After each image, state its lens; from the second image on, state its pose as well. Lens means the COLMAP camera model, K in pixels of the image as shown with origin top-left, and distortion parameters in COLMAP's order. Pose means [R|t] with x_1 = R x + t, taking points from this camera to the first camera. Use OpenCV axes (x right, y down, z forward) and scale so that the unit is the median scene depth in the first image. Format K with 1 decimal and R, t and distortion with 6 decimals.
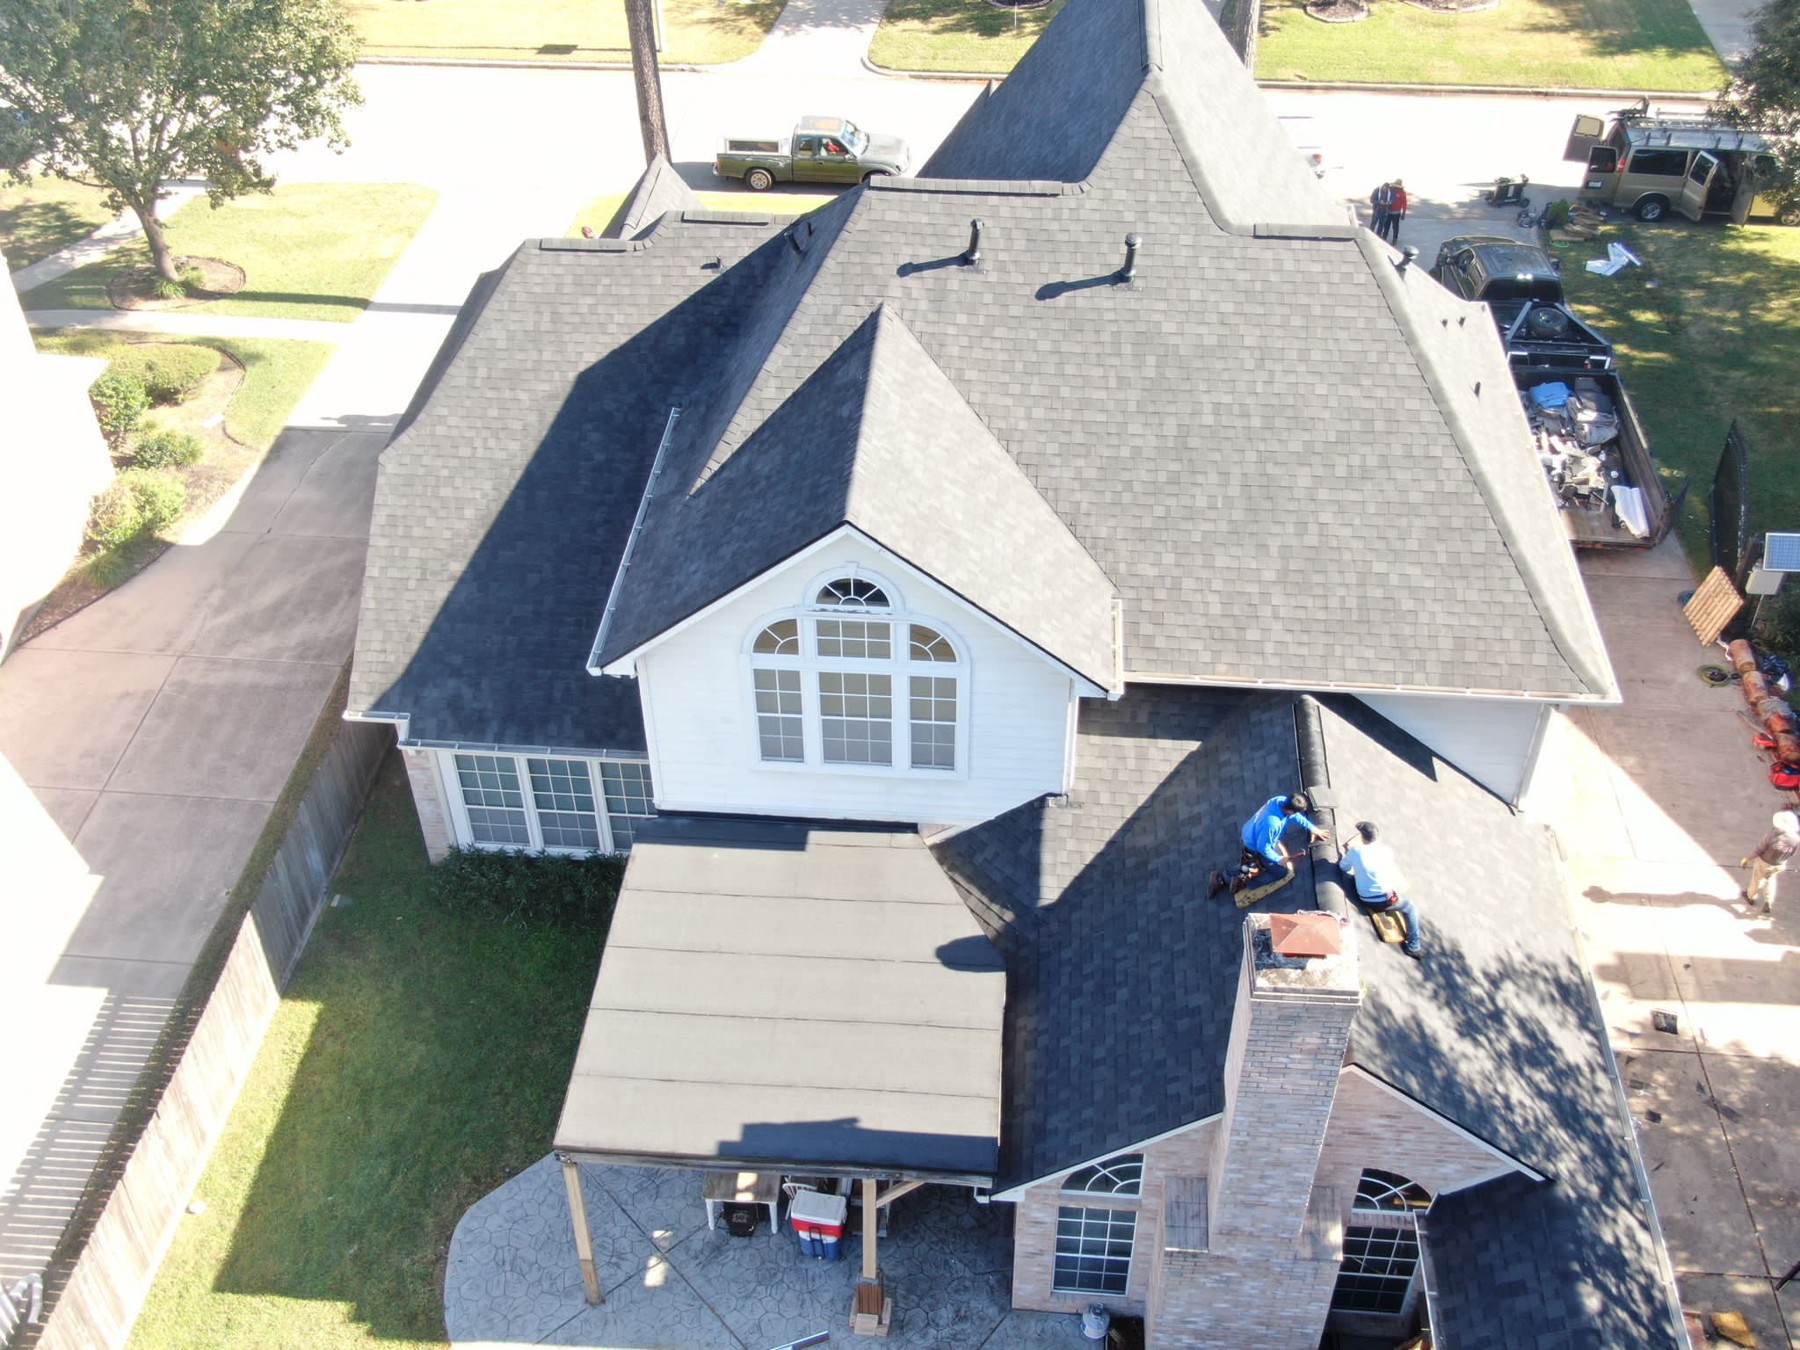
lens RADIAL K [[1805.6, 0, 903.2], [0, 1805.6, 667.0], [0, 0, 1]] dist [0.003912, 0.000000]
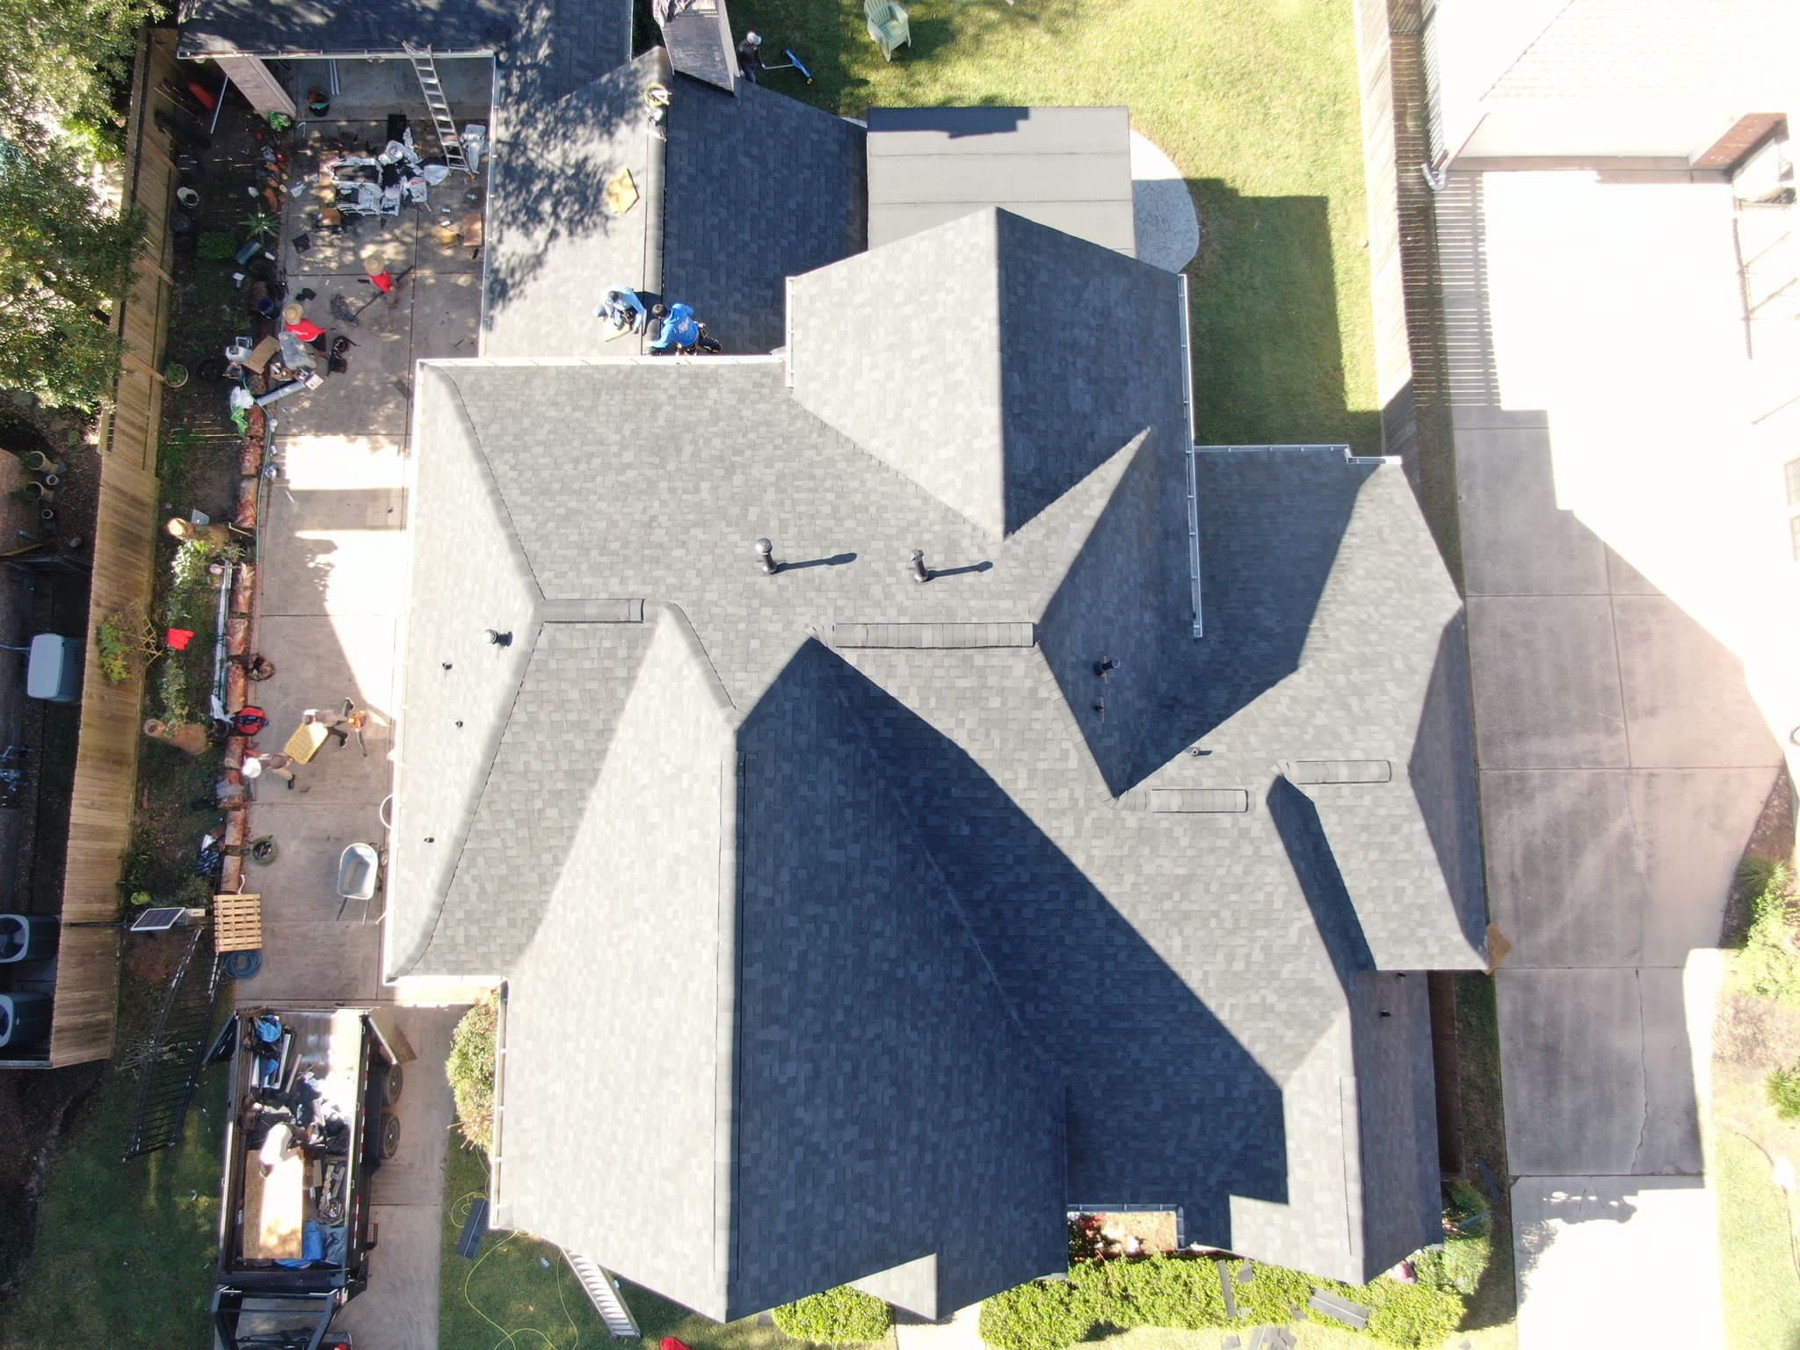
lens RADIAL K [[1374.1, 0, 864.0], [0, 1374.1, 693.7], [0, 0, 1]] dist [0.008315, 0.002277]
pose [[-0.996357, 0.083273, 0.018411, 0.062269], [-0.026257, -0.504916, 0.862769, -0.935442], [0.081142, 0.859142, 0.505263, 0.672052]]
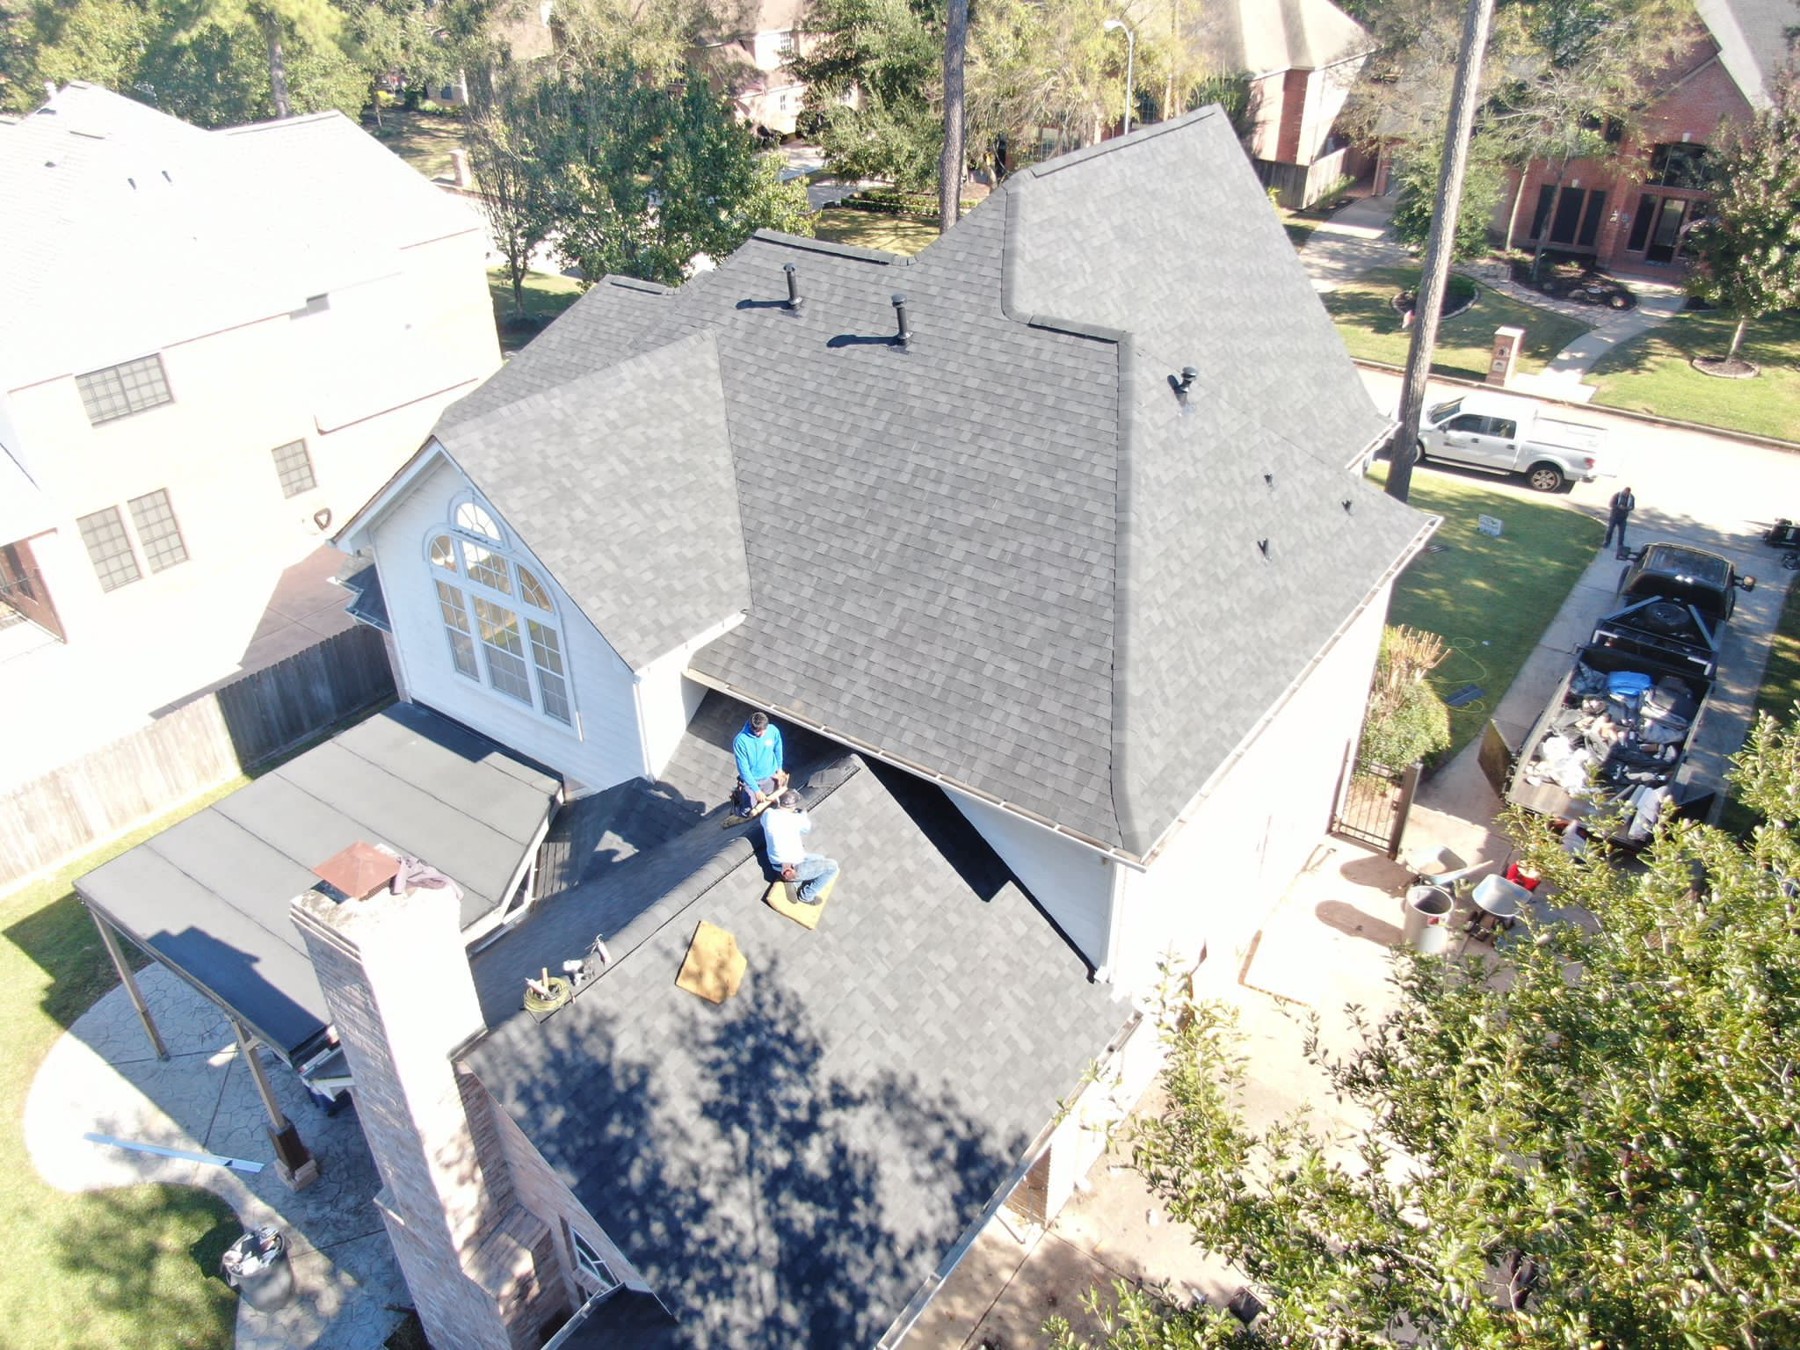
lens RADIAL K [[1307.0, 0, 897.7], [0, 1307.0, 682.2], [0, 0, 1]] dist [-0.009970, -0.002004]
pose [[0.855672, 0.278377, -0.436270, 0.504391], [-0.326498, 0.944444, -0.037737, -0.001302], [0.401527, 0.174732, 0.899024, 0.360070]]
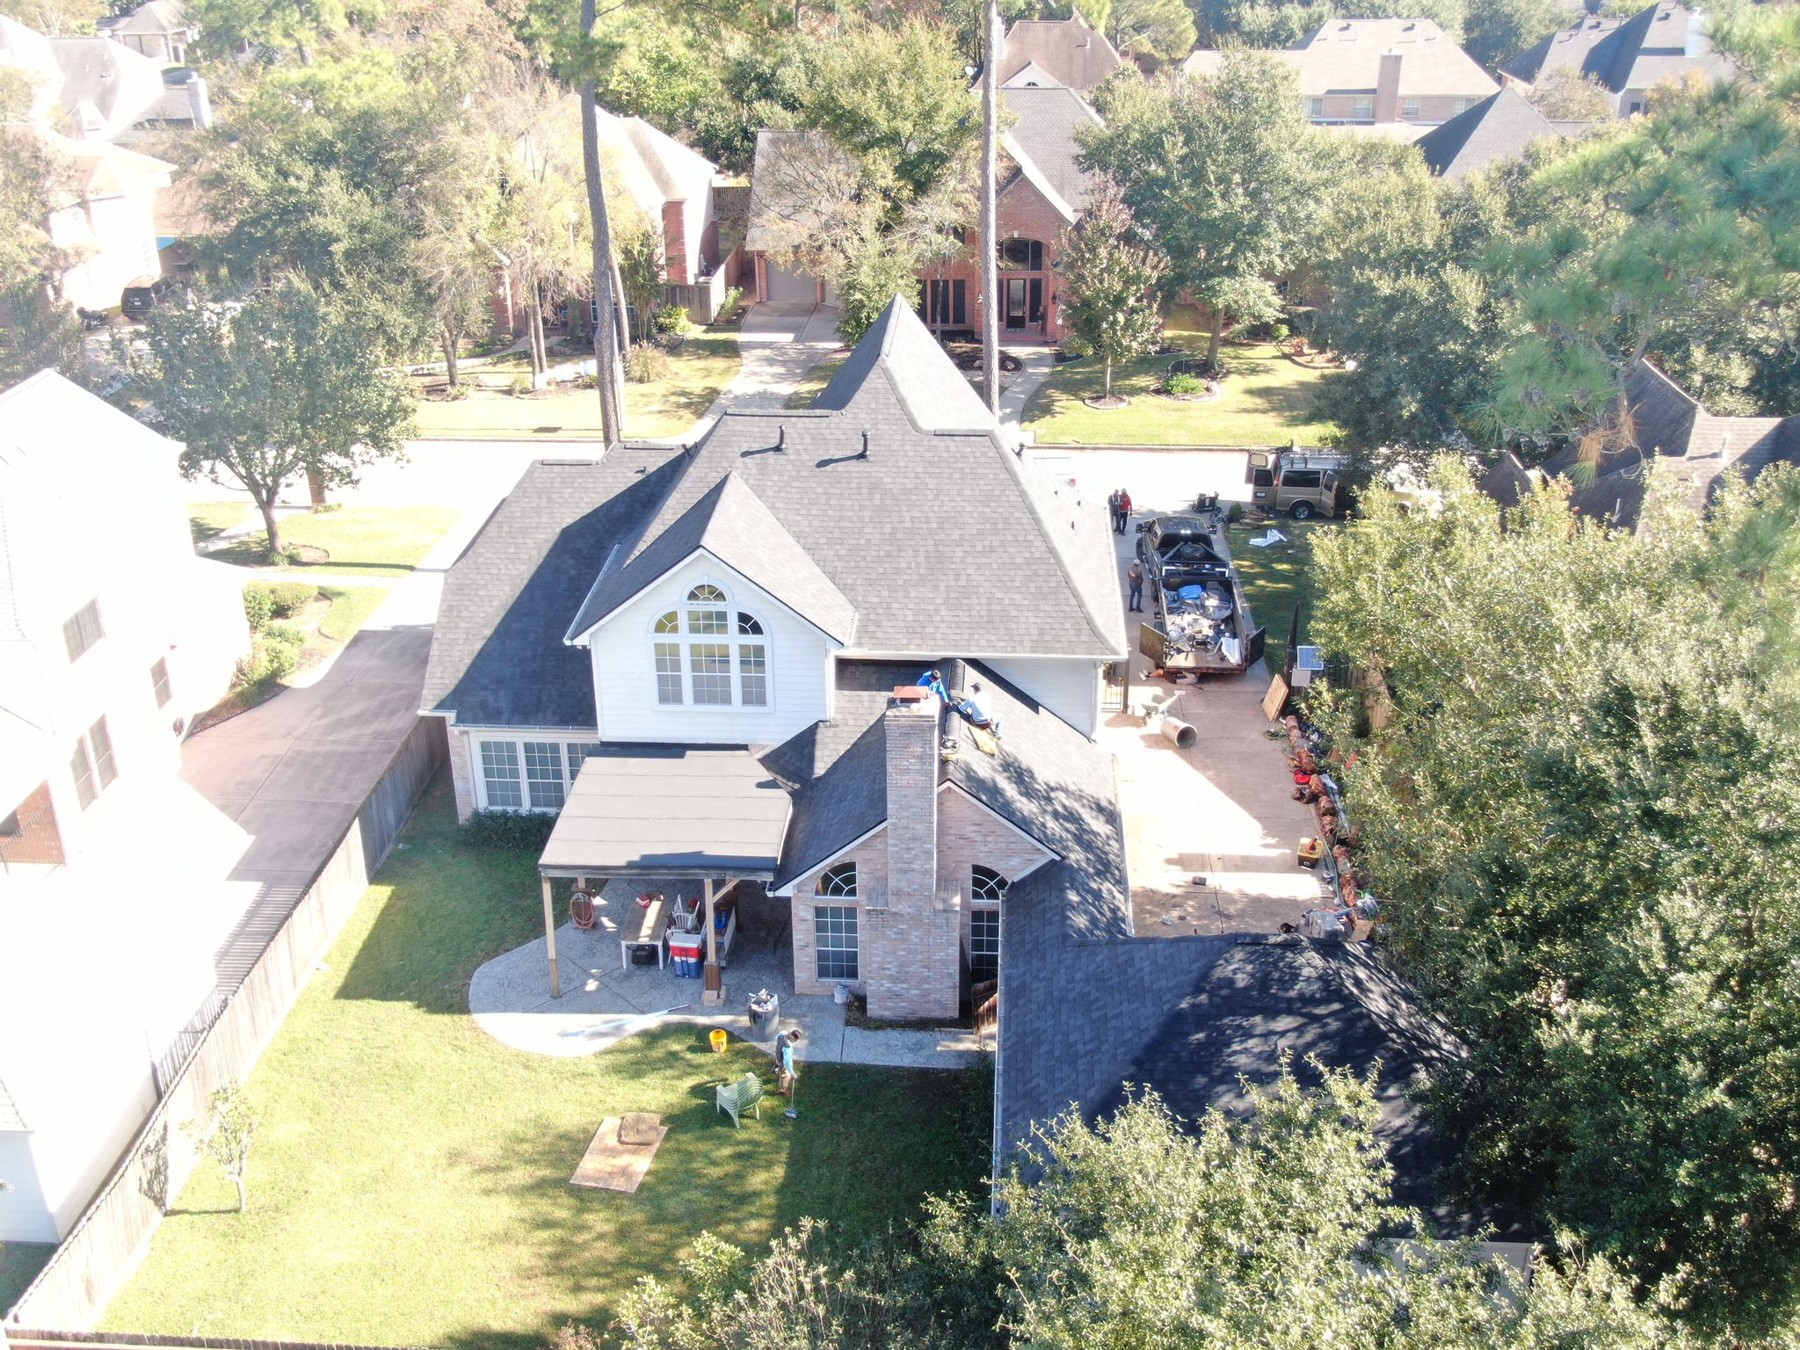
lens RADIAL K [[1805.6, 0, 911.1], [0, 1805.6, 668.7], [0, 0, 1]] dist [0.003912, 0.000000]
pose [[0.999624, -0.010962, 0.025127, 0.122464], [0.017017, 0.966724, -0.255254, 0.463599], [-0.021493, 0.255586, 0.966548, -0.720500]]
